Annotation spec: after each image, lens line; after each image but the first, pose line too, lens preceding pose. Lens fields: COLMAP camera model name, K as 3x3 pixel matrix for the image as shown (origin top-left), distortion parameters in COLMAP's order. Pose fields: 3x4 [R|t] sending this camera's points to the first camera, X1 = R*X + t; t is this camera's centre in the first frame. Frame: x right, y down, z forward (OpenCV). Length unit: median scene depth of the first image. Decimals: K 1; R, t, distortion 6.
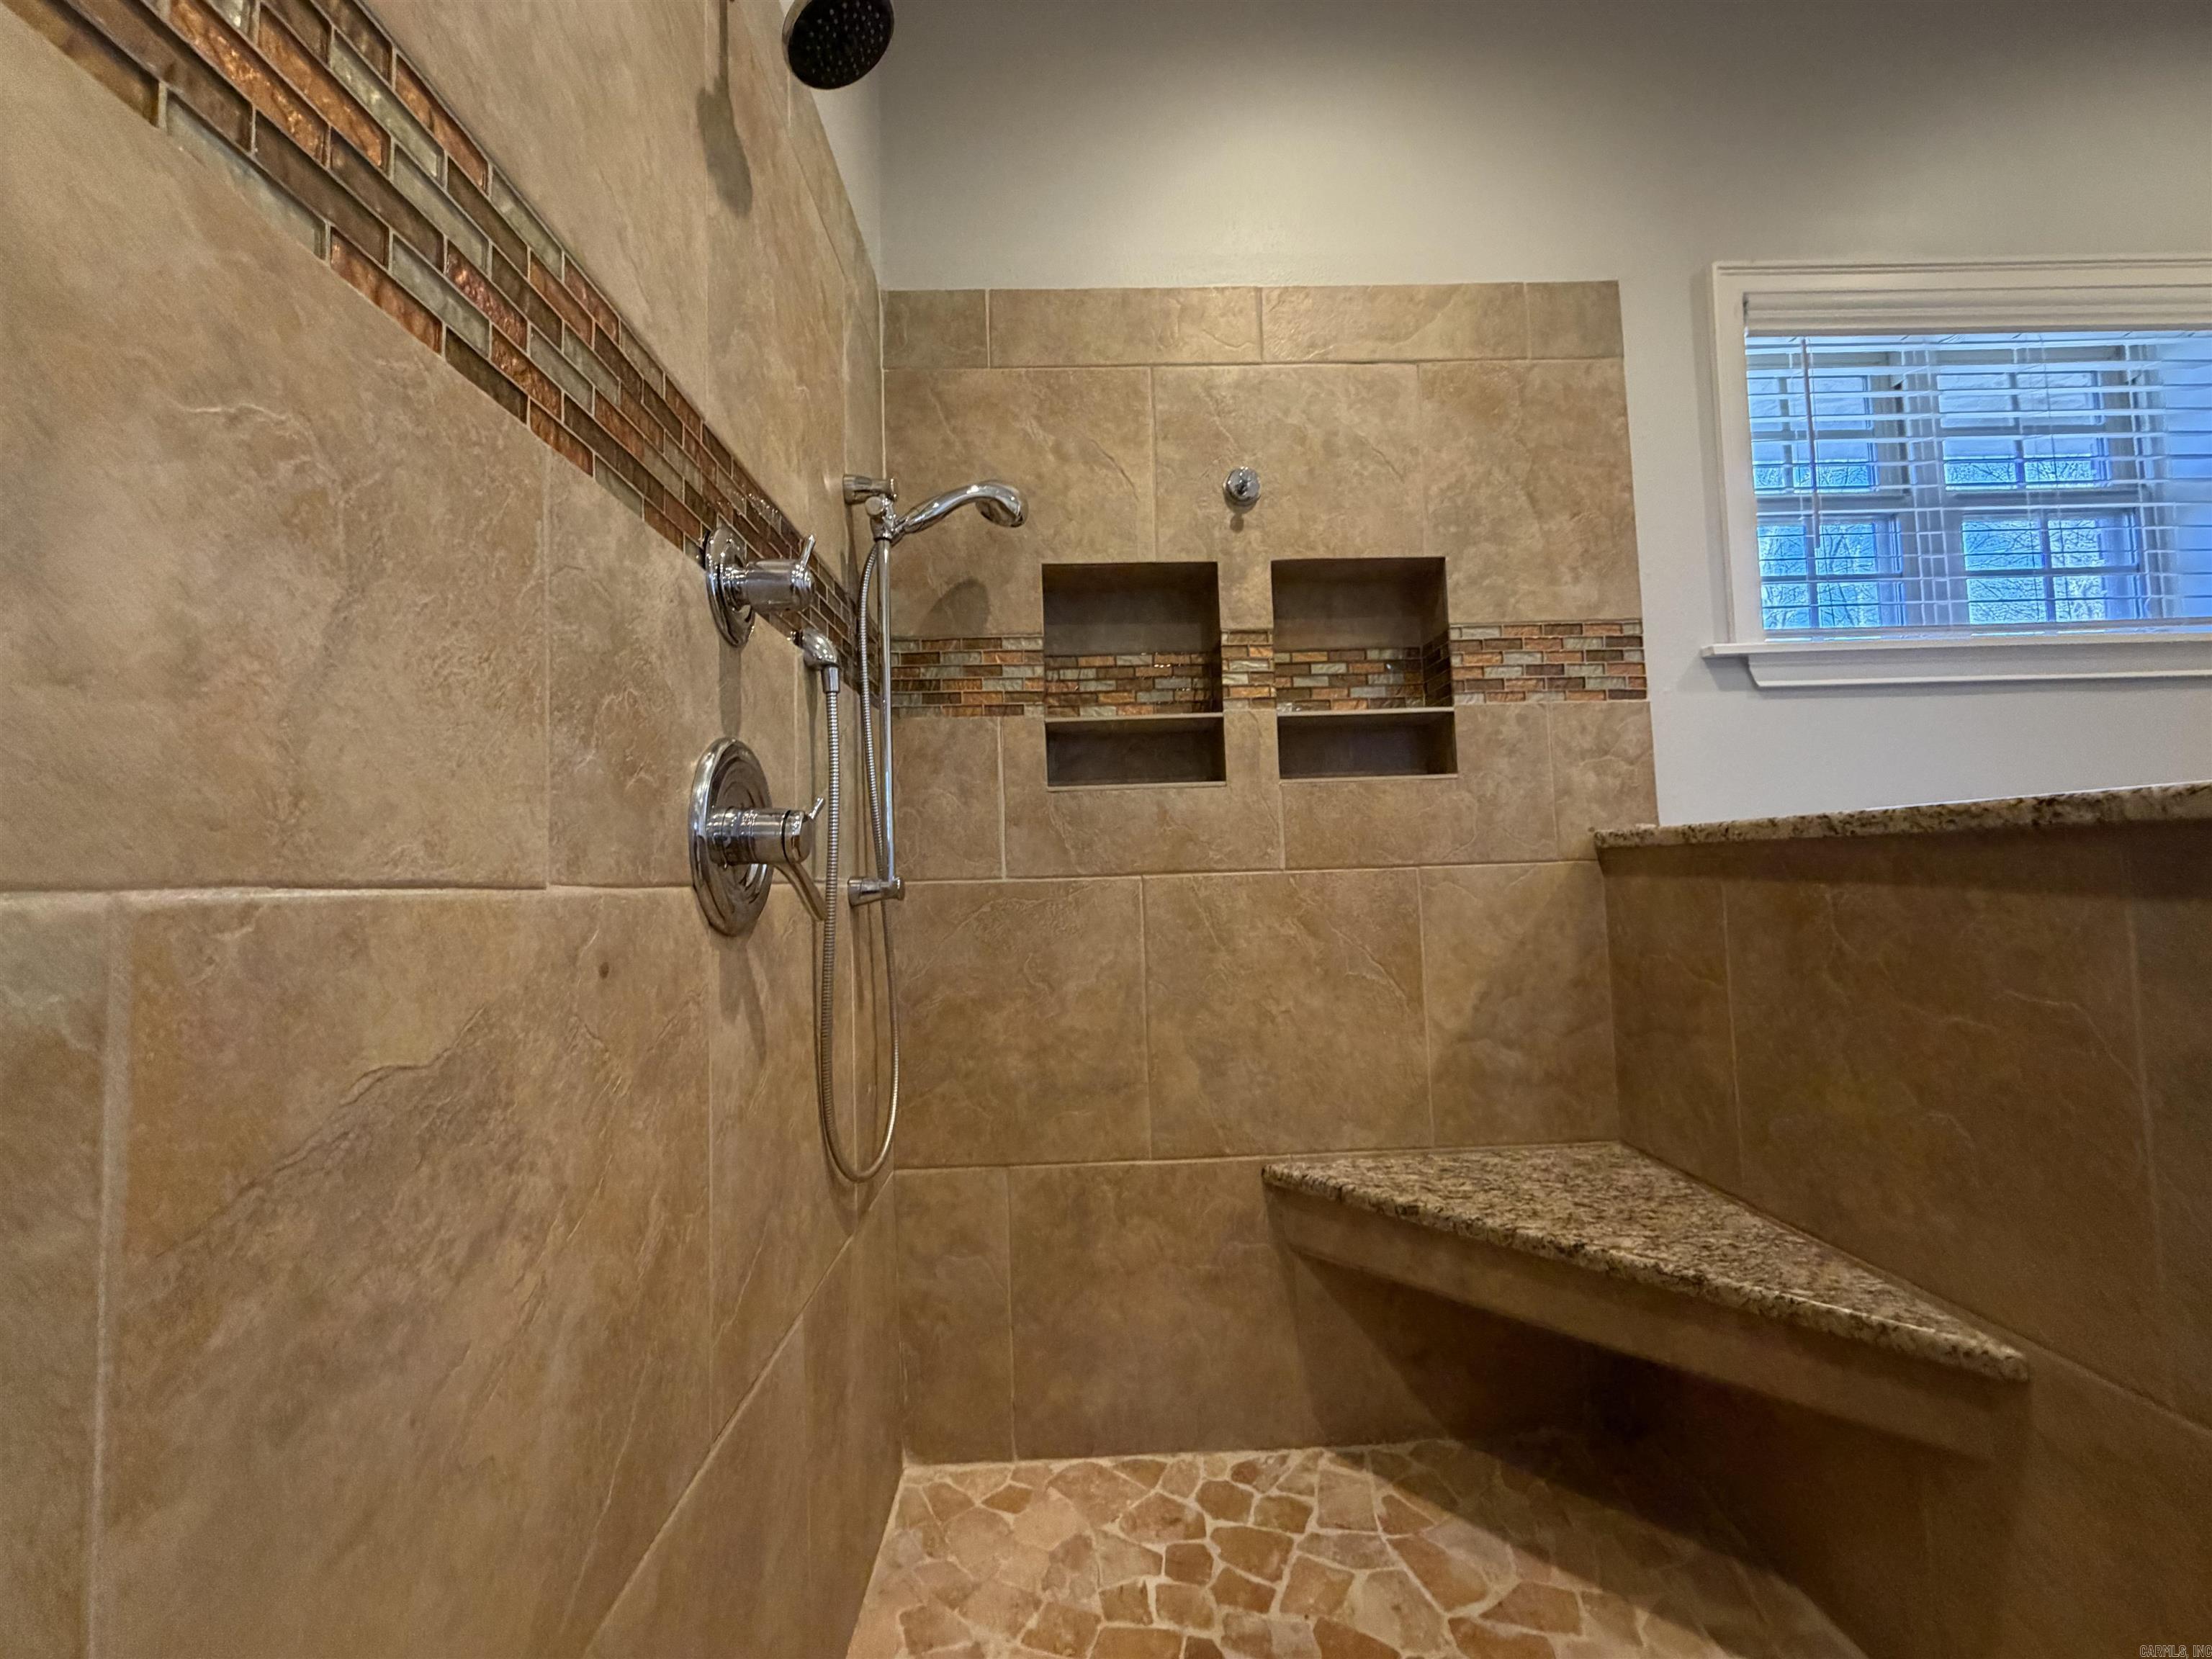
lens RADIAL K [[905.0, 0, 1103.4], [0, 905.0, 824.0], [0, 0, 1]] dist [0.011897, 0.000059]
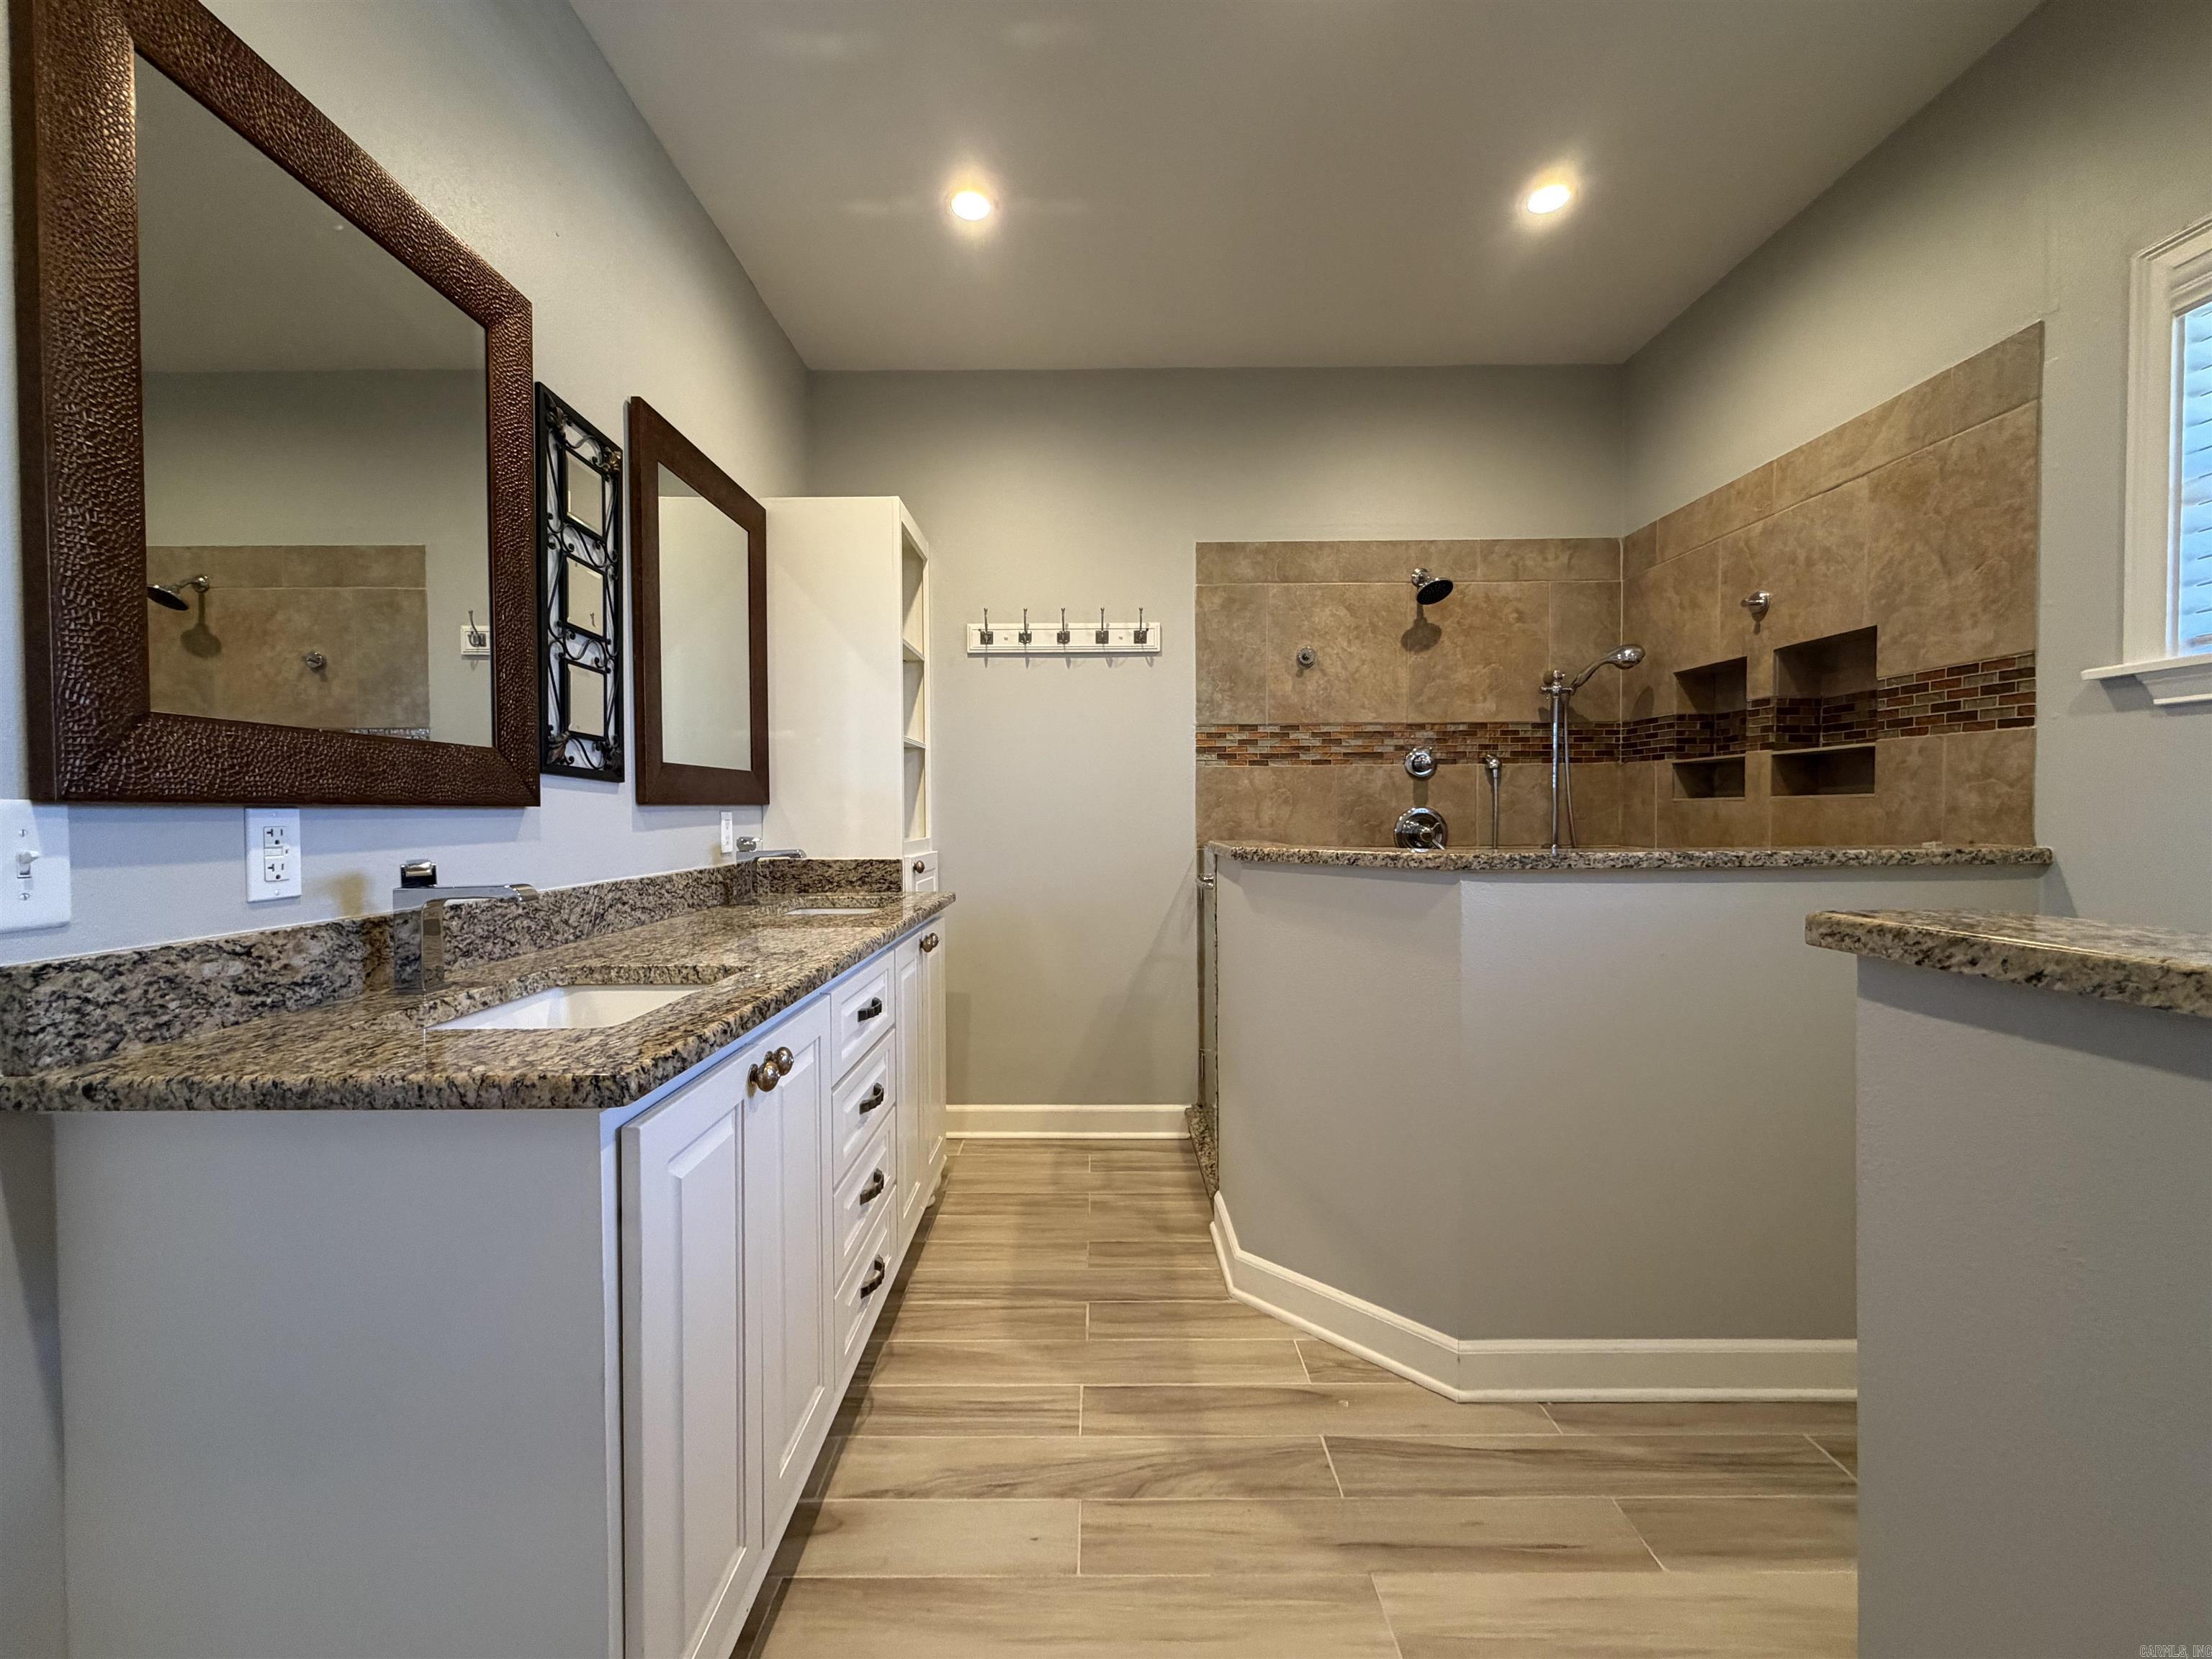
lens RADIAL K [[905.0, 0, 1098.4], [0, 905.0, 824.7], [0, 0, 1]] dist [0.011897, 0.000059]
pose [[-0.020998, 0.045261, -0.998754, 1.716288], [0.072278, 0.996429, 0.043636, -0.147829], [0.997163, -0.071272, -0.024195, -0.097934]]
